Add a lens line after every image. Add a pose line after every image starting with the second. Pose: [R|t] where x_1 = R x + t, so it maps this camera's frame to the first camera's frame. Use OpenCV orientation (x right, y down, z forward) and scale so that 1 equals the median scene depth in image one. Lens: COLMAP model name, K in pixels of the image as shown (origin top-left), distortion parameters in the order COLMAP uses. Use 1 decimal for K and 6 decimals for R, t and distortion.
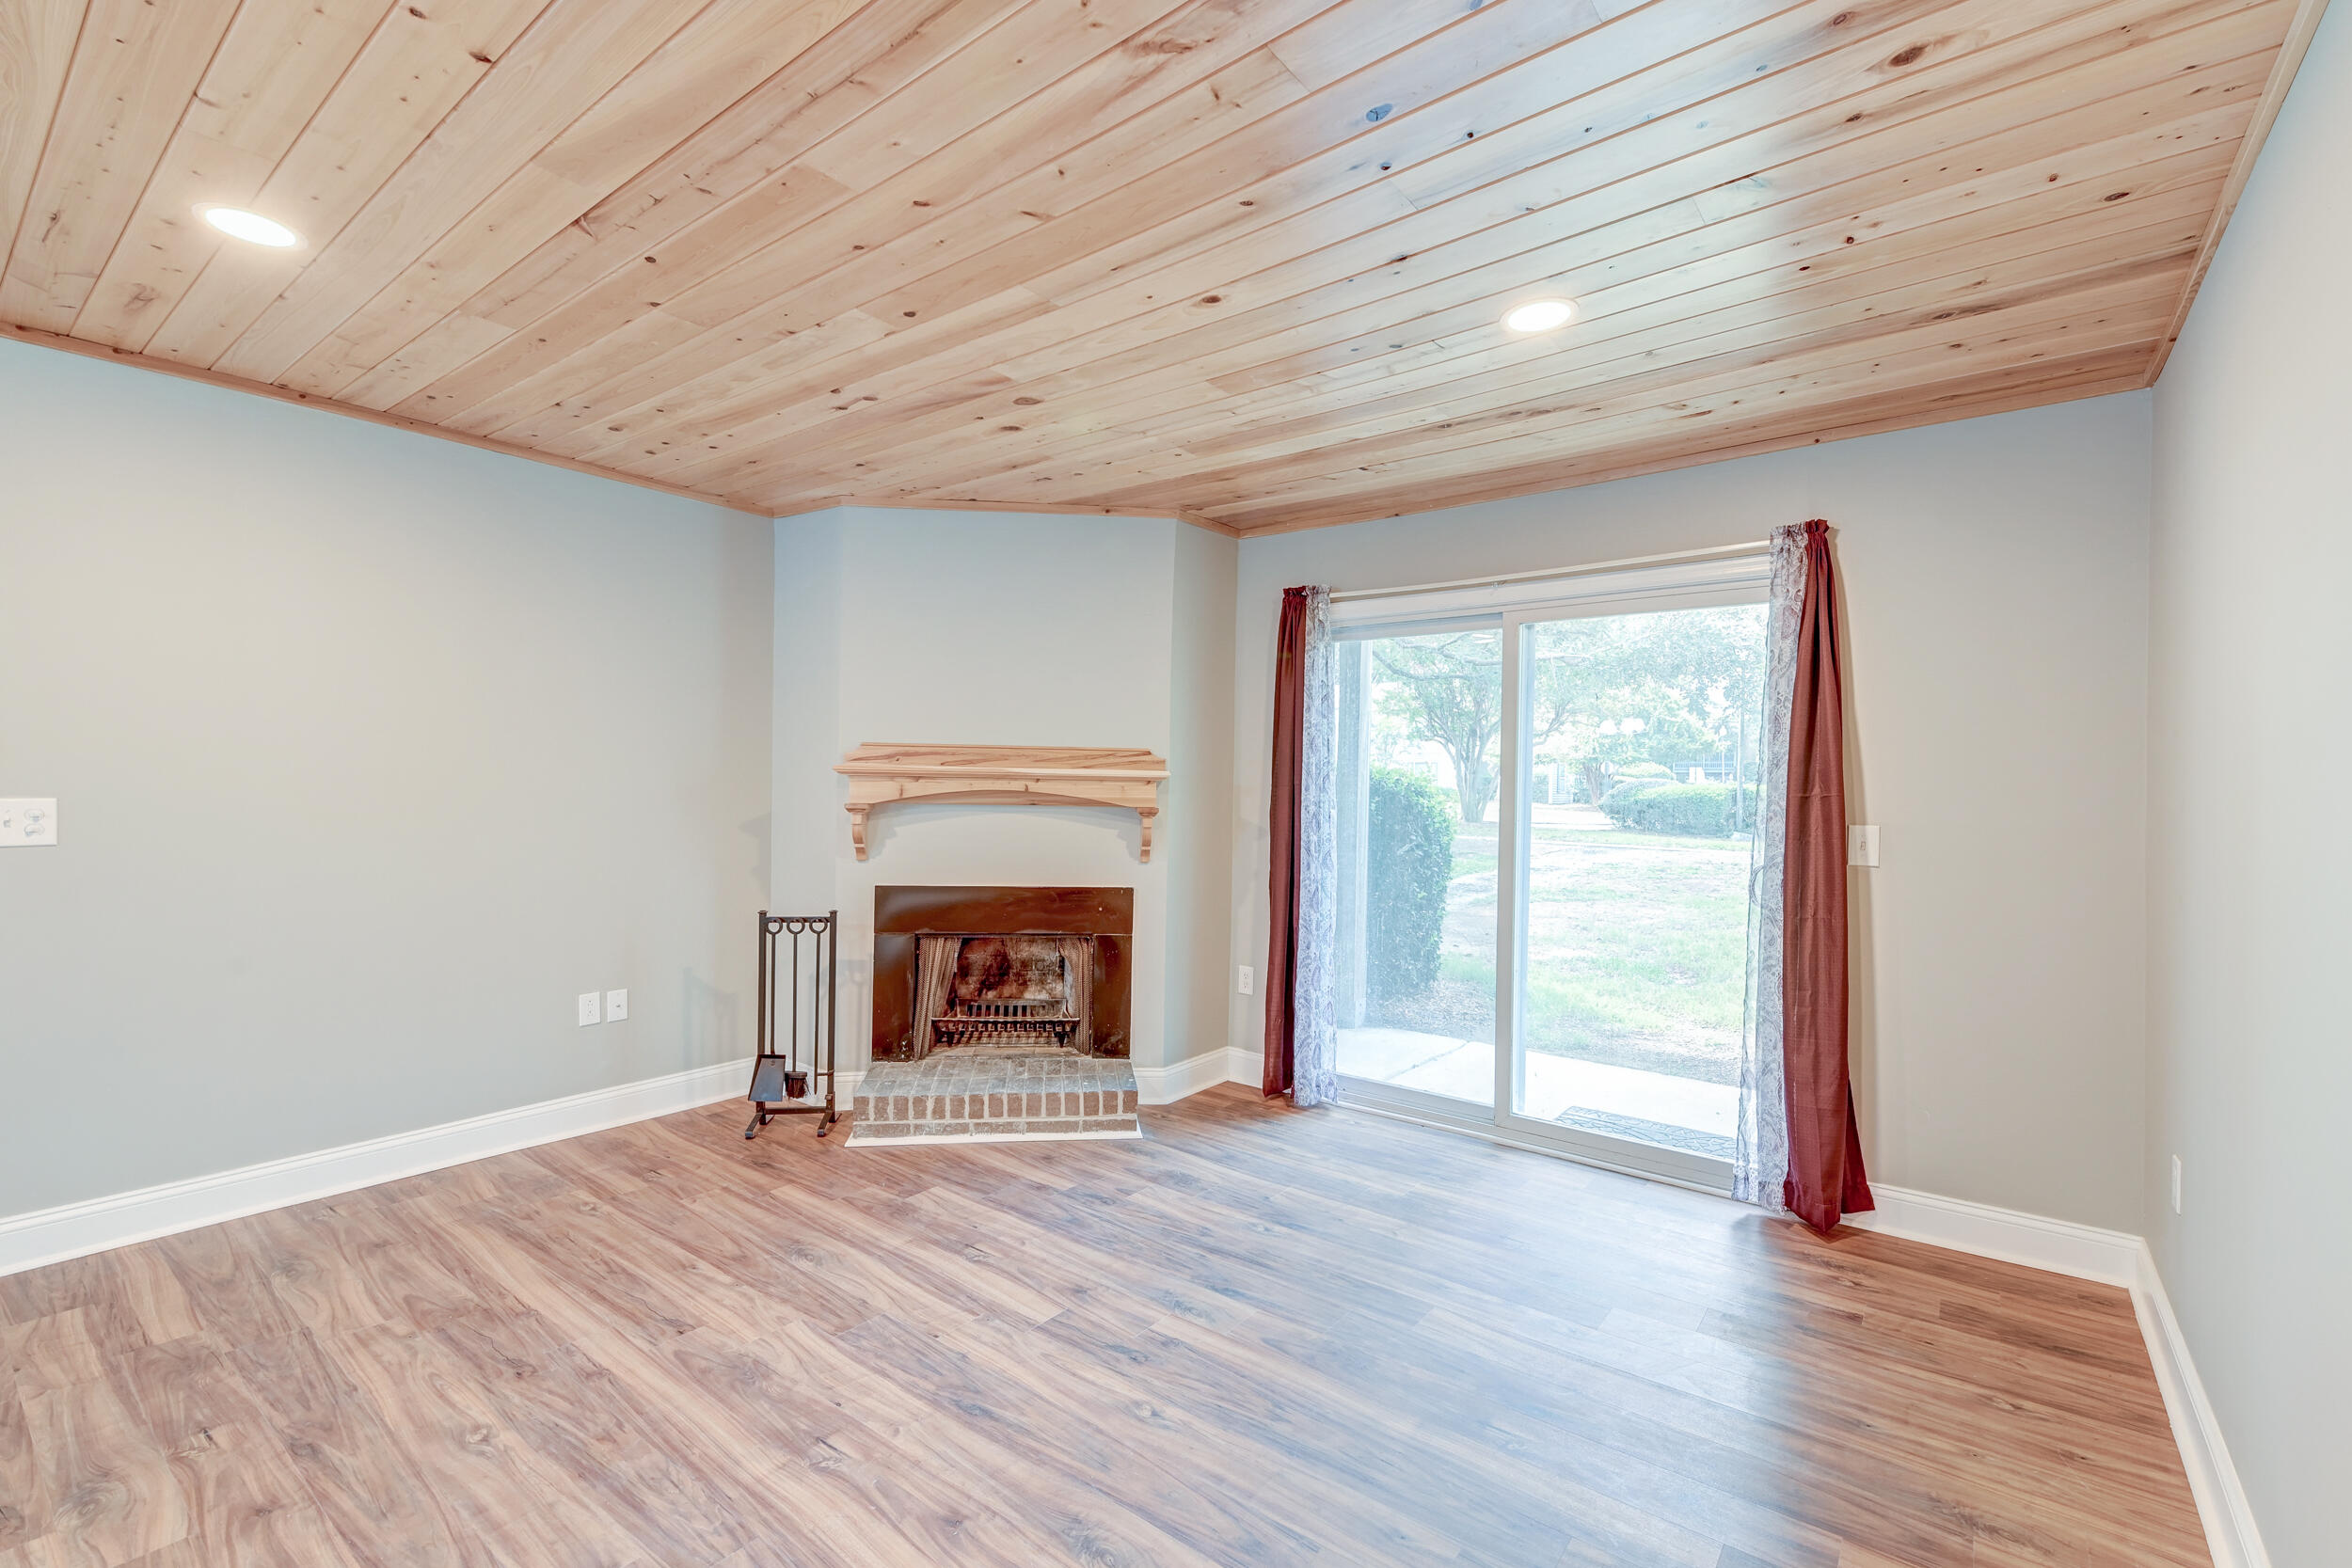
lens RADIAL K [[997.2, 0, 1193.3], [0, 997.2, 789.7], [0, 0, 1]] dist [0.018750, -0.008934]
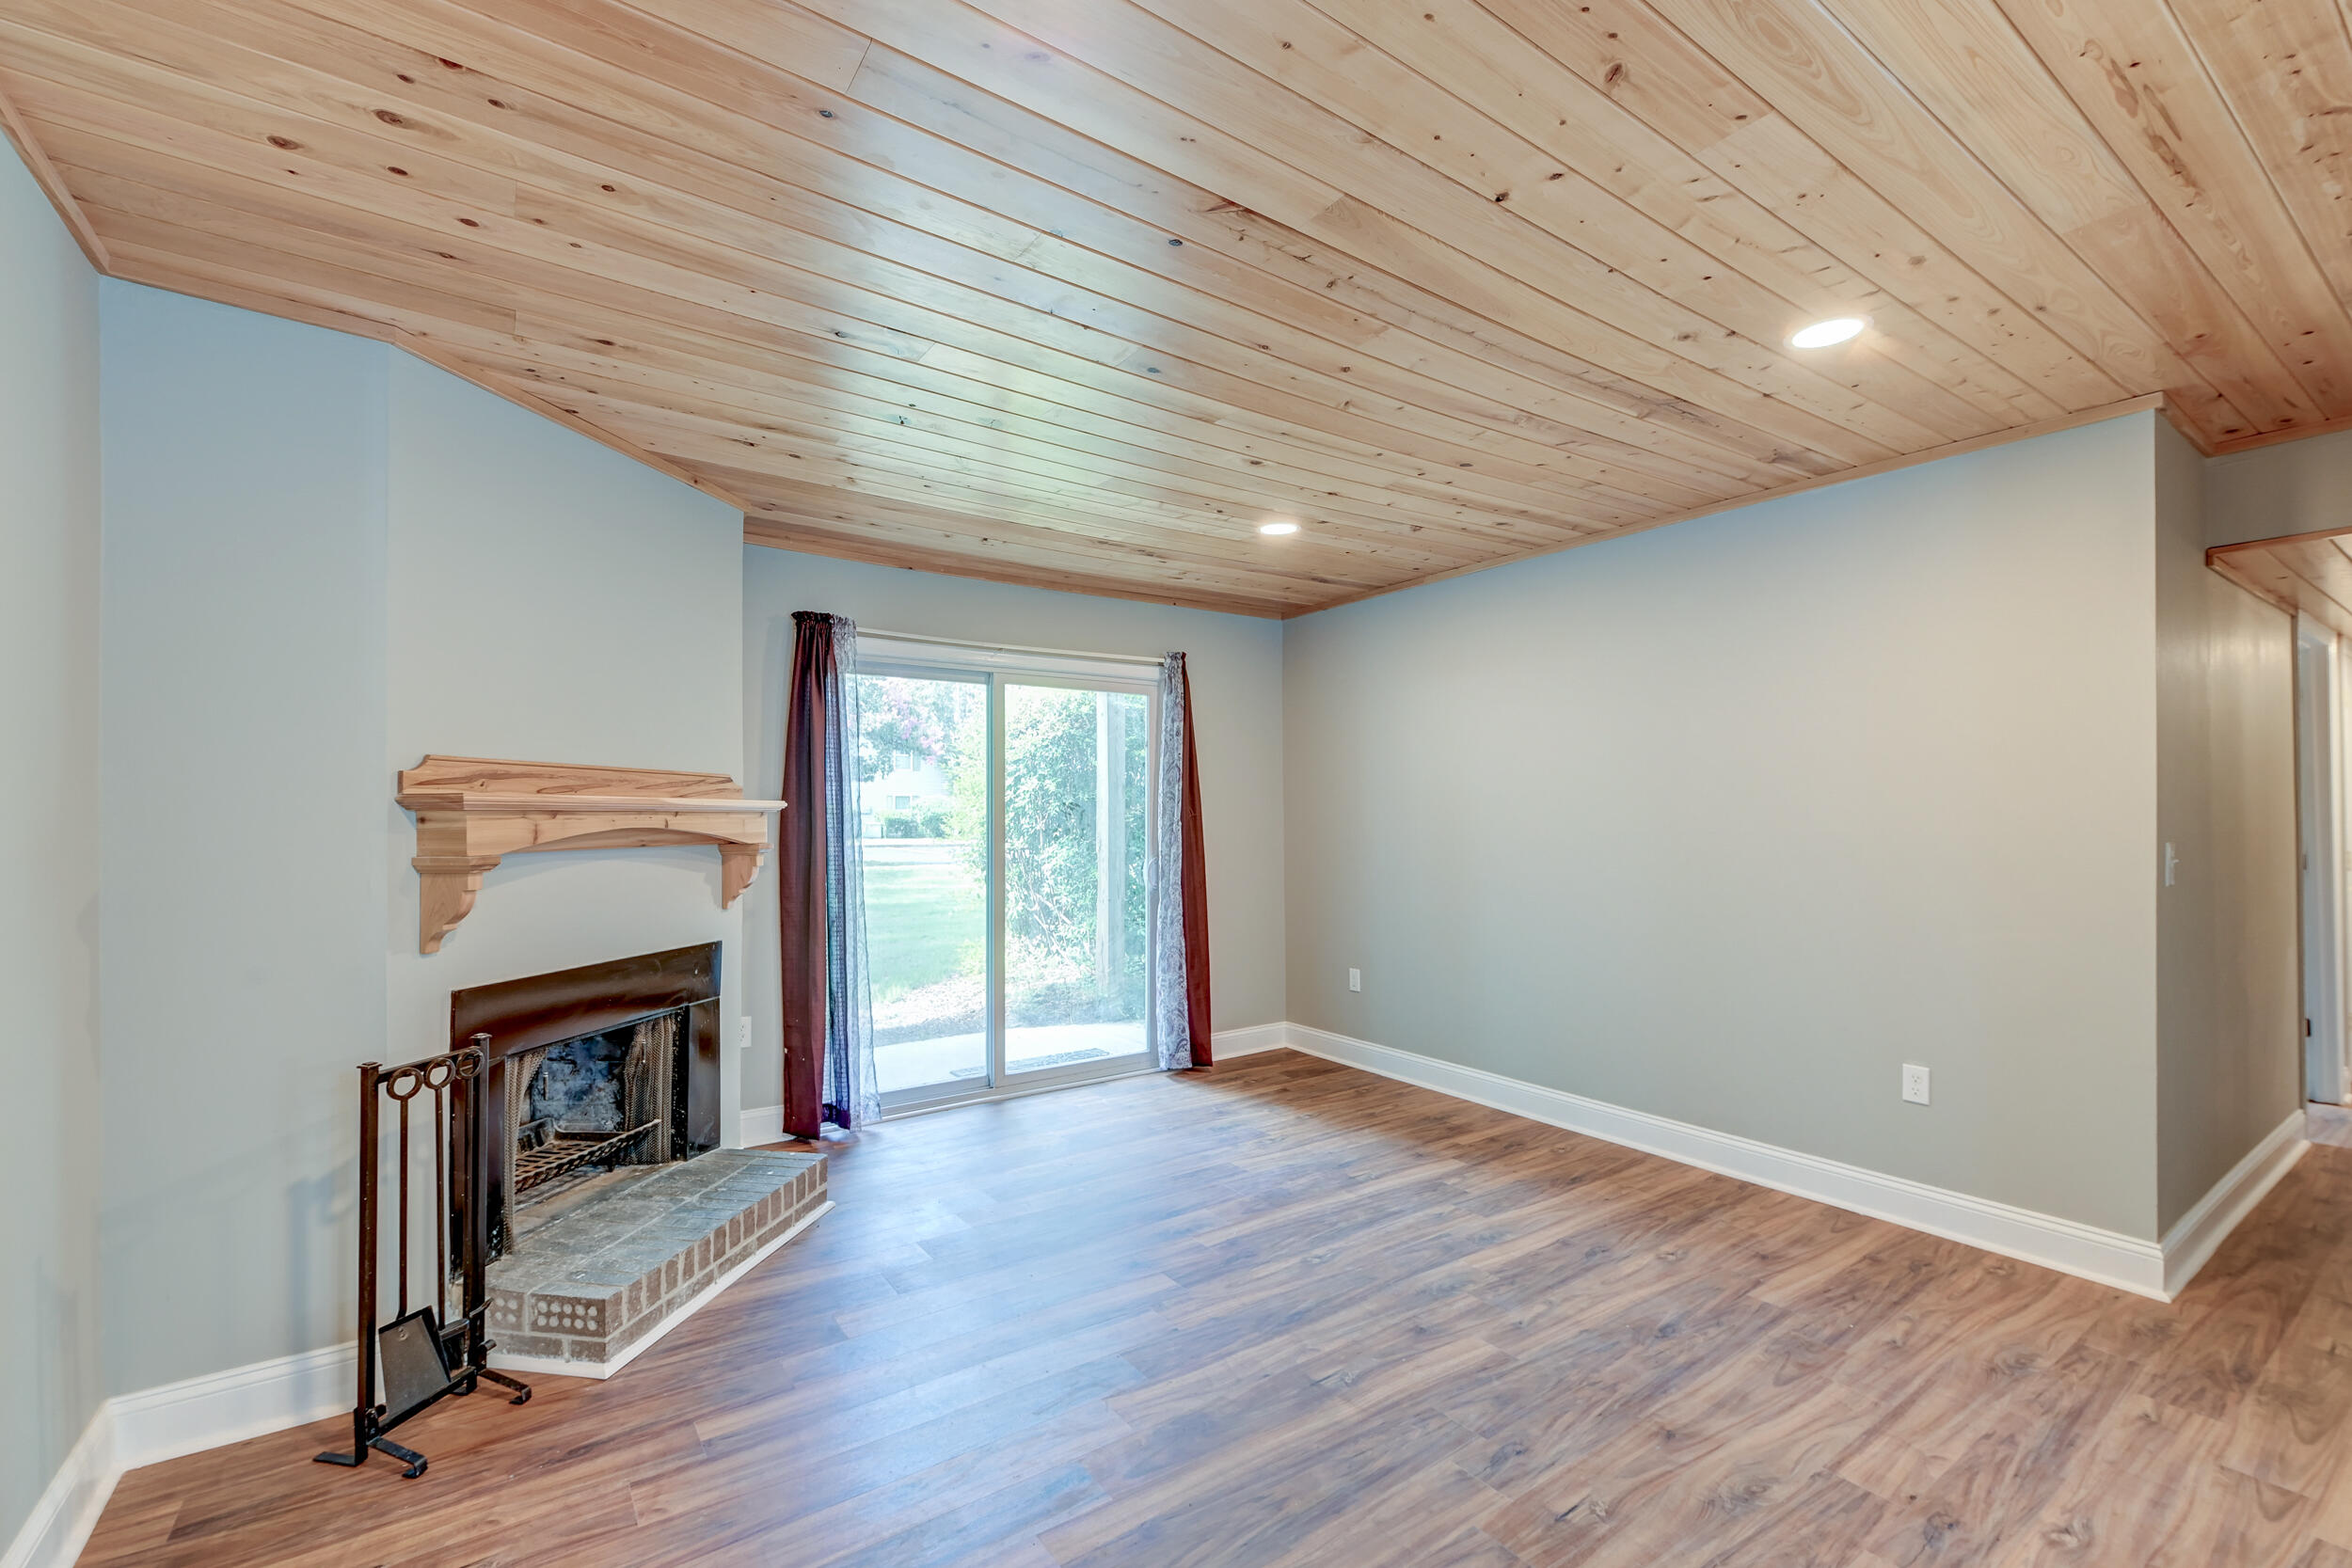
lens RADIAL K [[997.2, 0, 1167.0], [0, 997.2, 805.8], [0, 0, 1]] dist [0.018750, -0.008934]
pose [[0.310755, -0.009402, 0.950443, -0.881746], [0.008547, 0.999938, 0.007097, -0.020092], [-0.950452, 0.005918, 0.310817, 0.459424]]
